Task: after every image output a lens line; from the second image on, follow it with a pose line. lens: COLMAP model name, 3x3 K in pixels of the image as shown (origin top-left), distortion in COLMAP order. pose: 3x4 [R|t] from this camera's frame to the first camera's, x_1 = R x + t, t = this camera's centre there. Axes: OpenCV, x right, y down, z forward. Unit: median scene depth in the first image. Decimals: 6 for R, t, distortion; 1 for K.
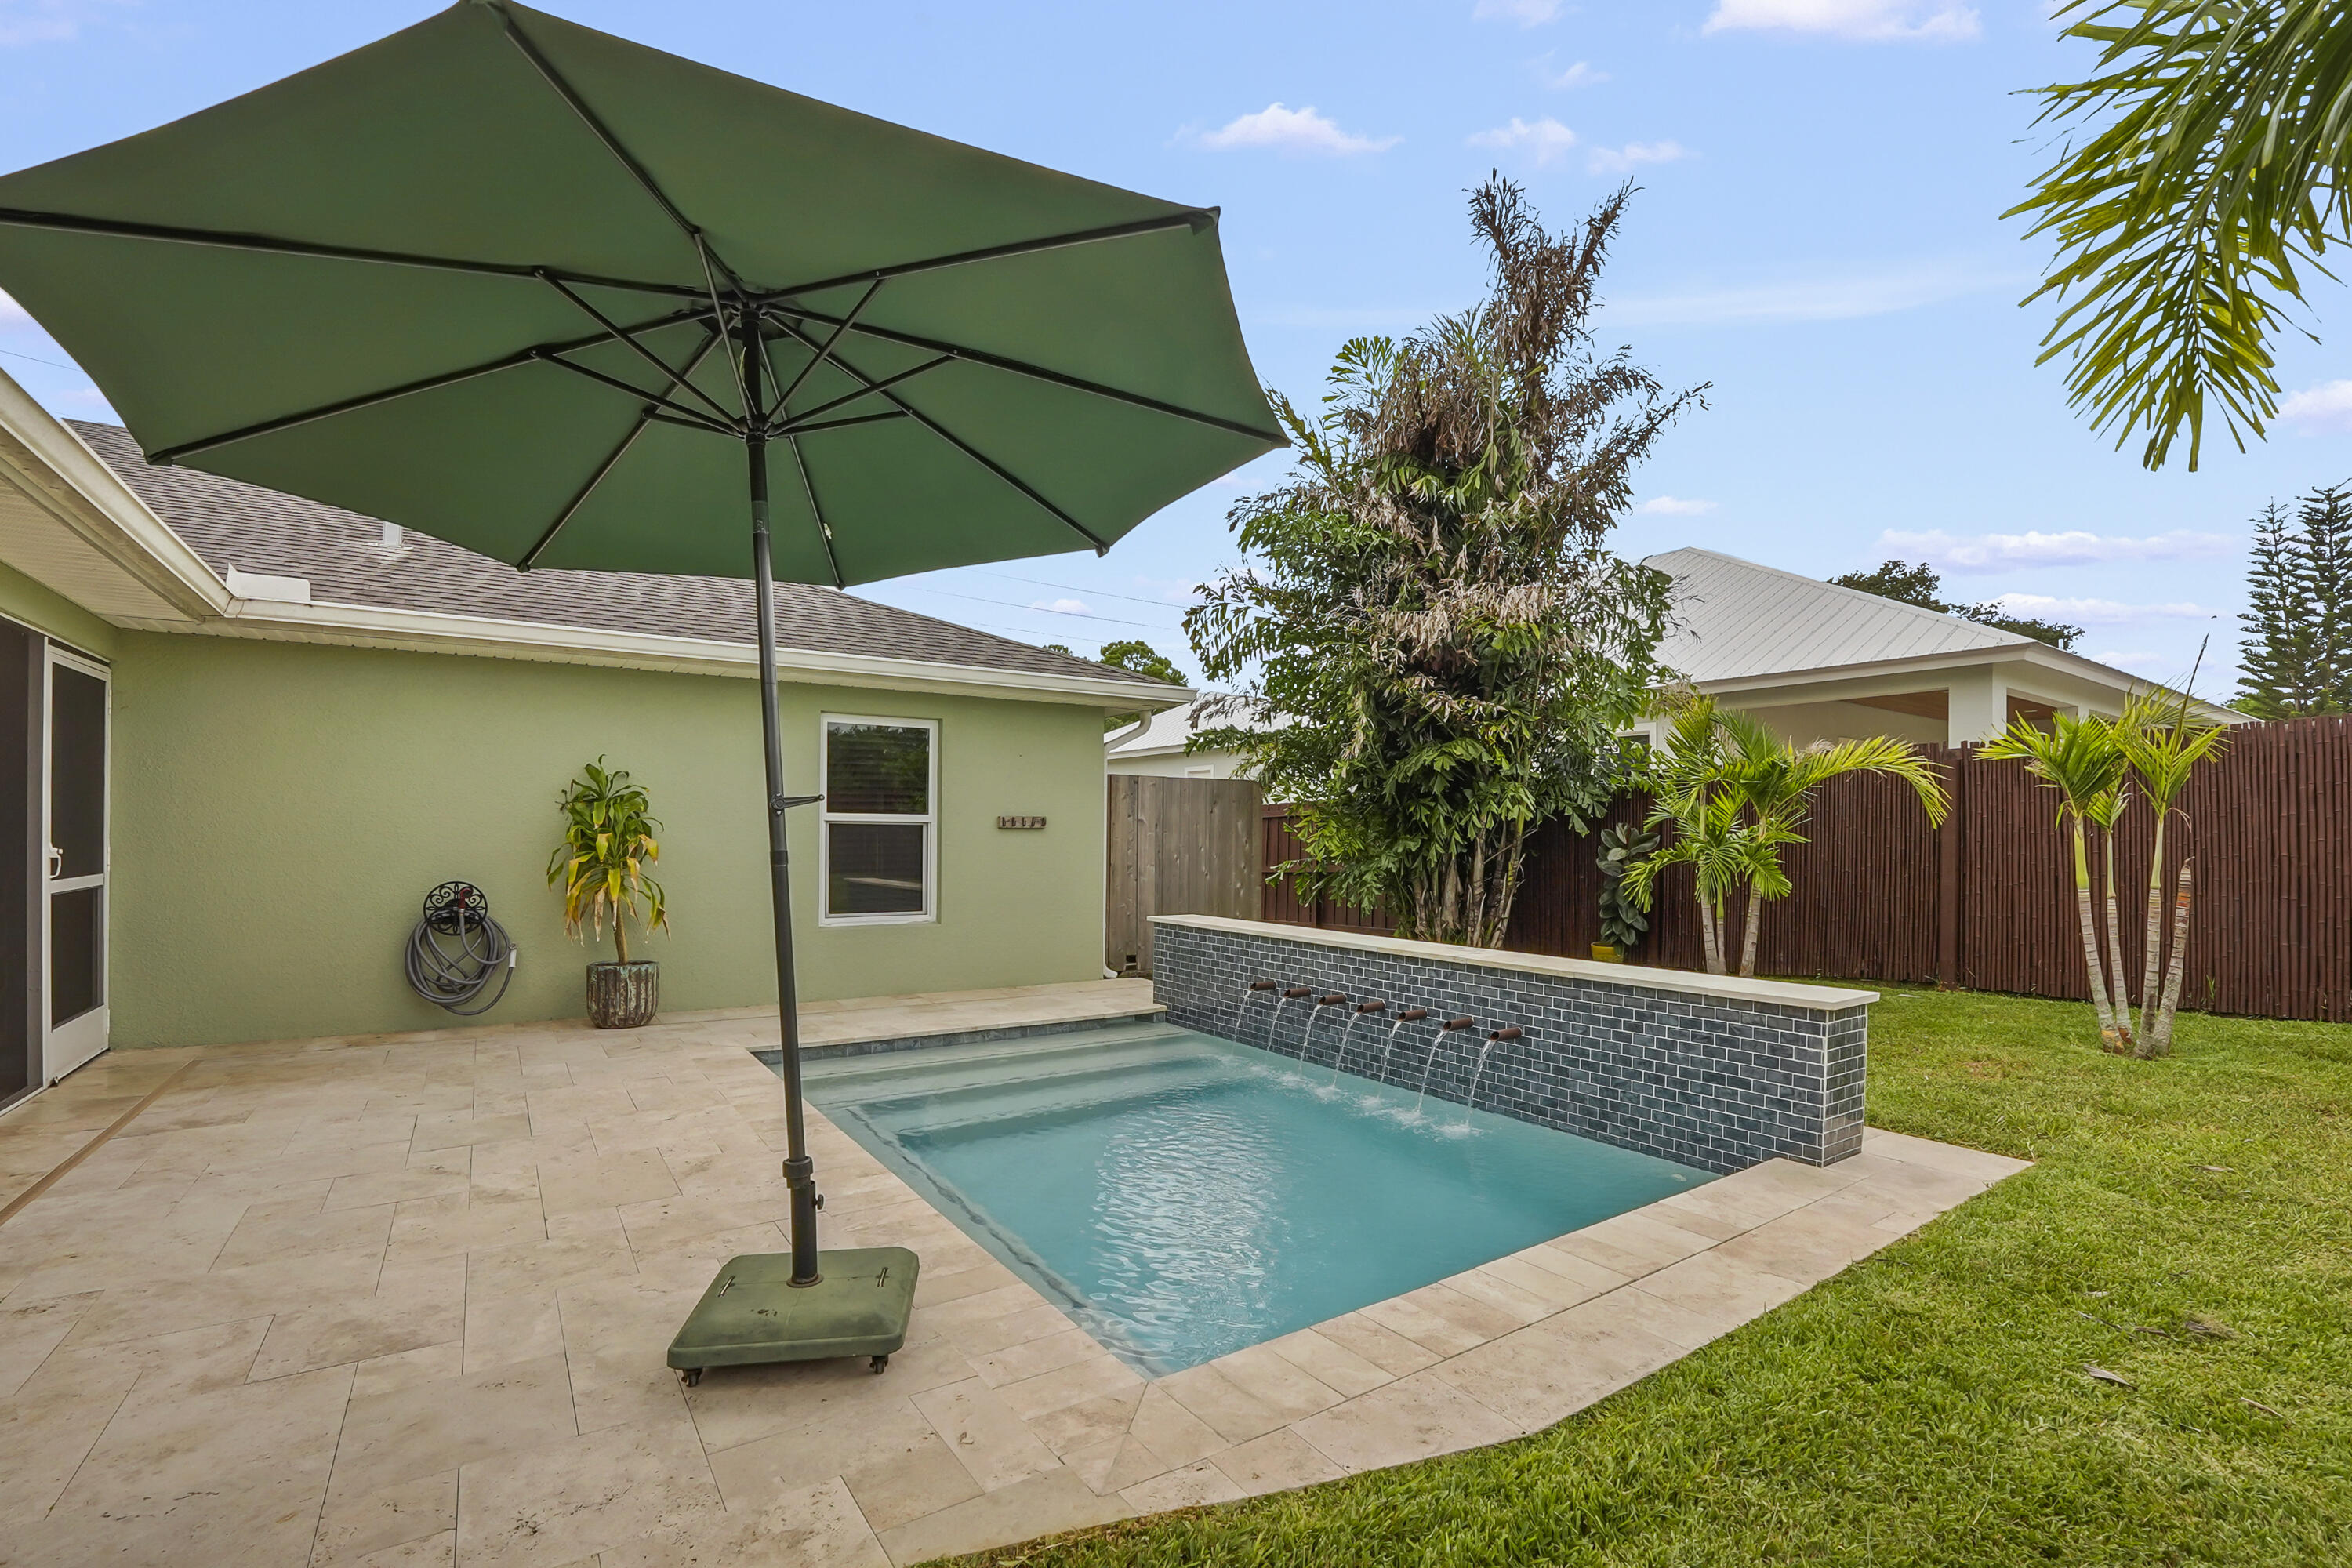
lens RADIAL K [[1044.1, 0, 1171.7], [0, 1044.1, 839.8], [0, 0, 1]] dist [0.000128, -0.000212]
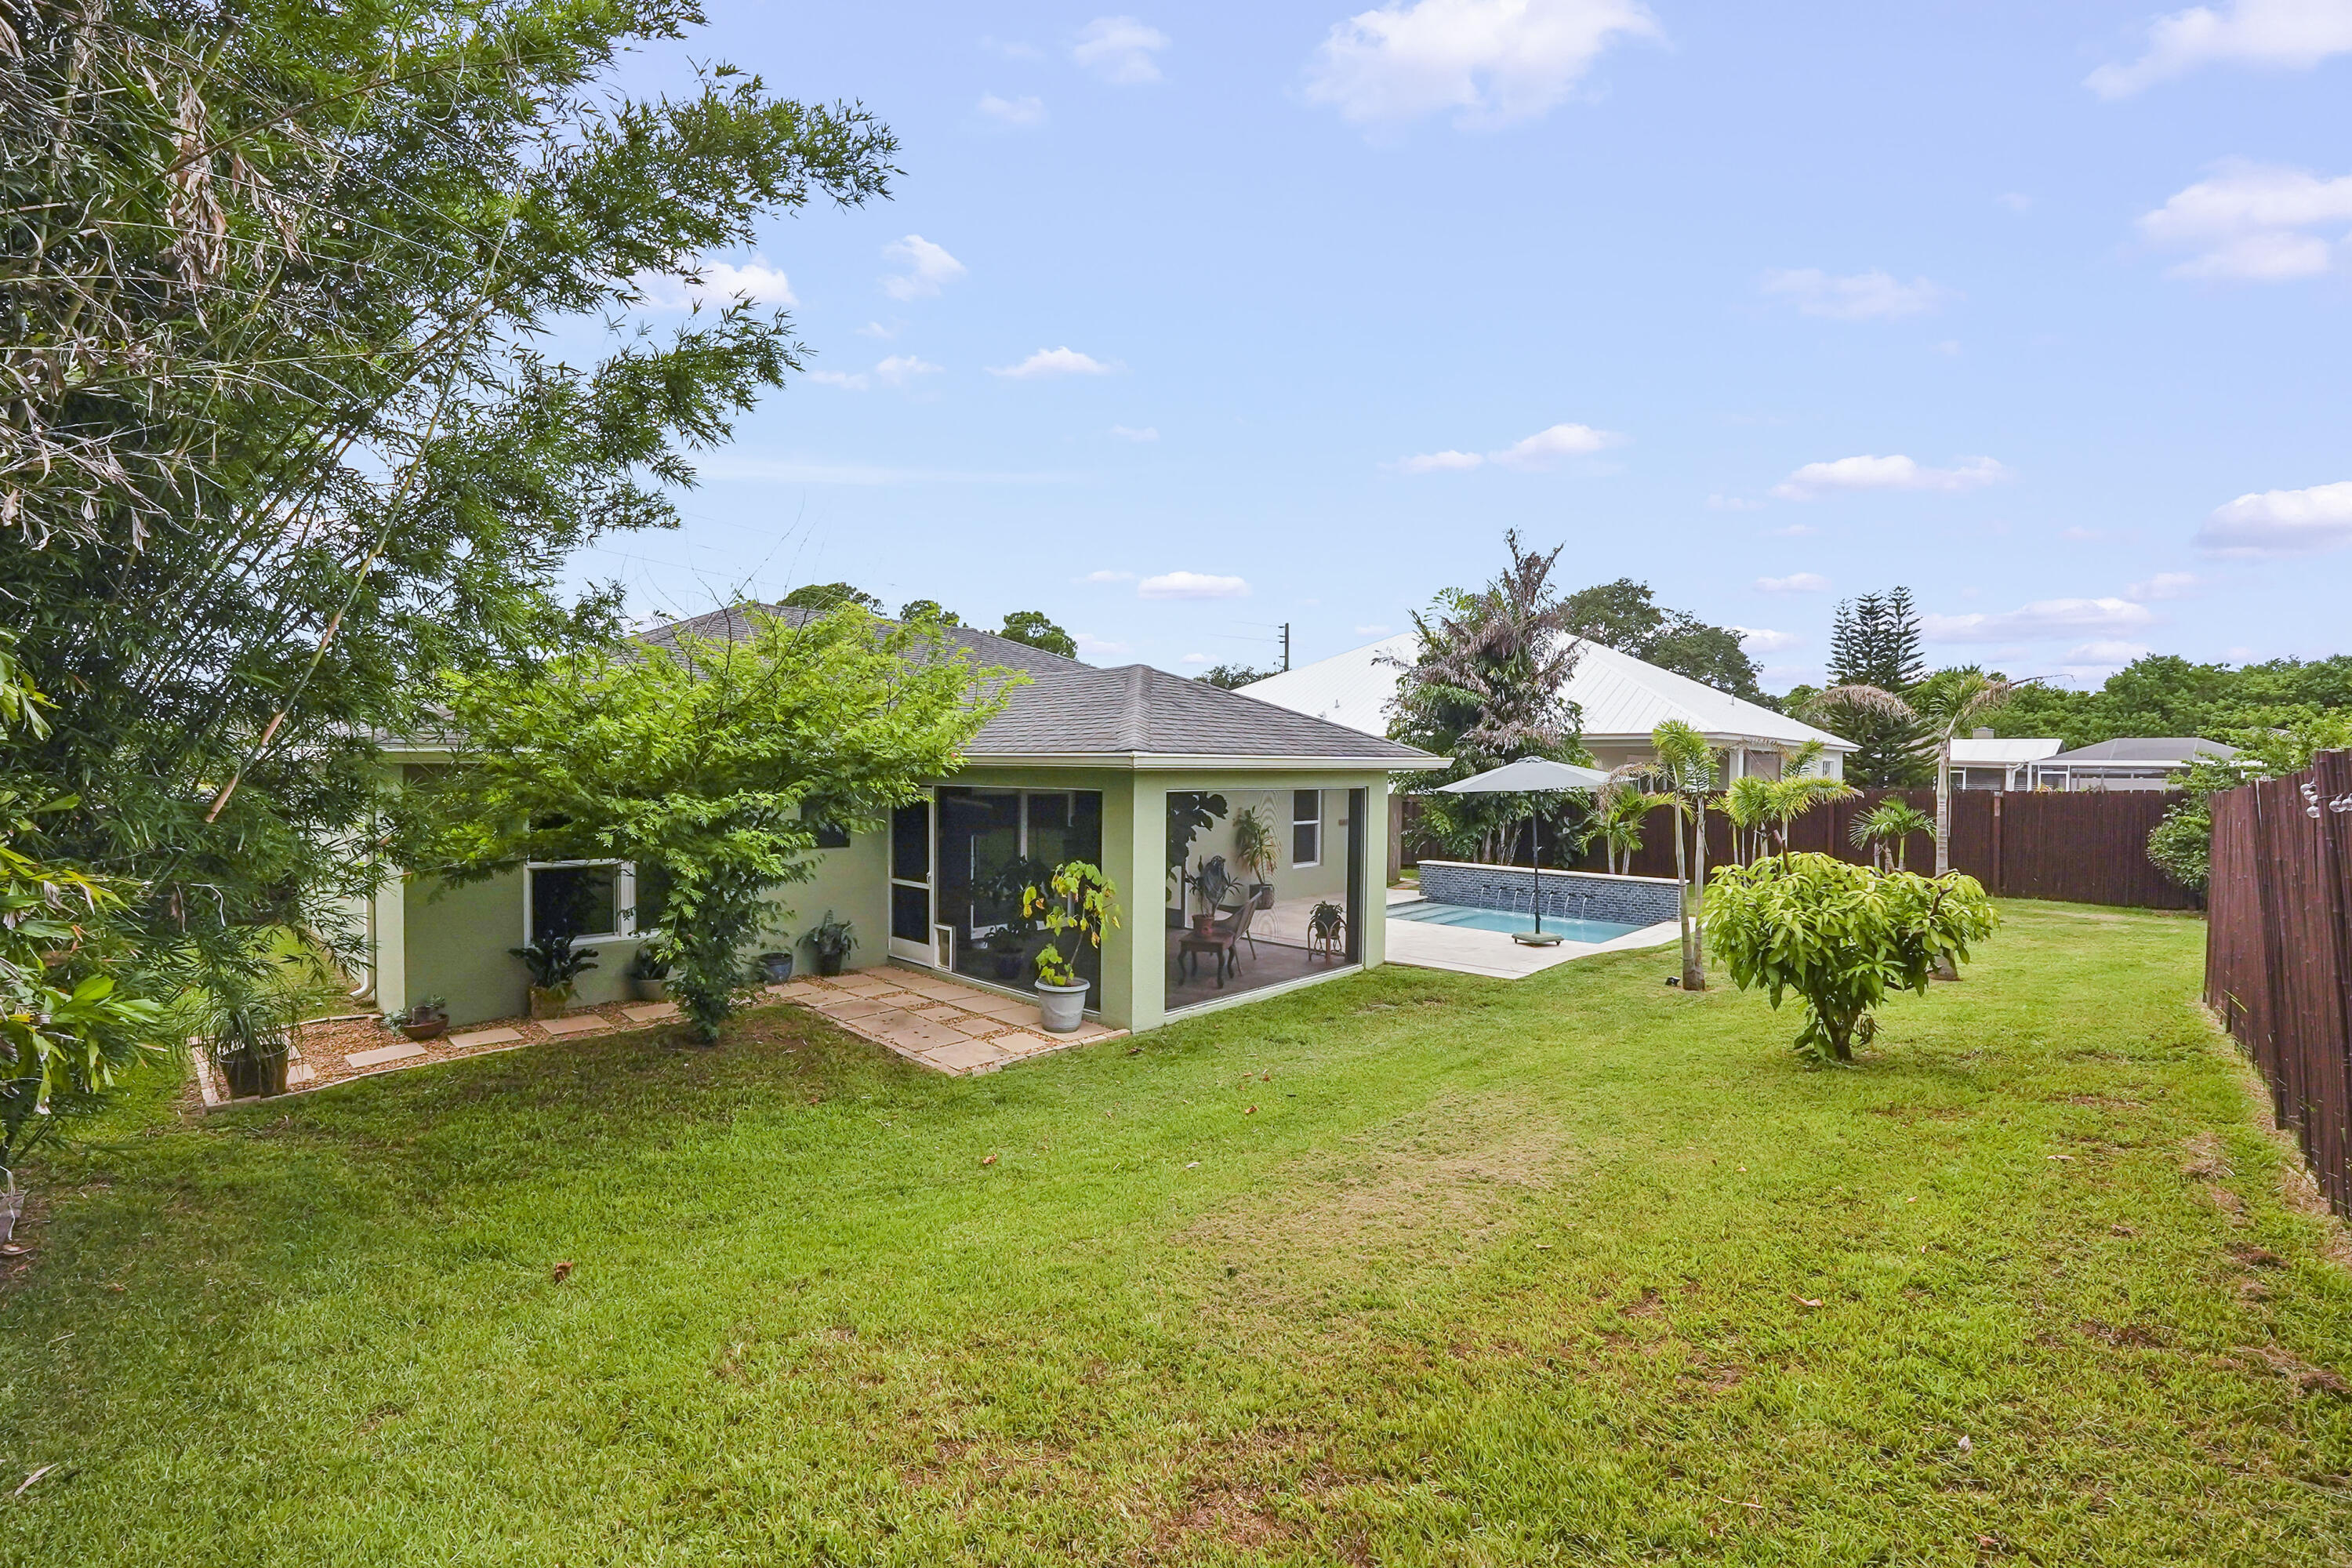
lens RADIAL K [[1044.1, 0, 1175.5], [0, 1044.1, 775.5], [0, 0, 1]] dist [0.000128, -0.000212]
pose [[0.977186, 0.001241, 0.212384, -1.025244], [-0.002093, 0.999991, 0.003788, -0.129493], [-0.212377, -0.004146, 0.977179, -1.214306]]
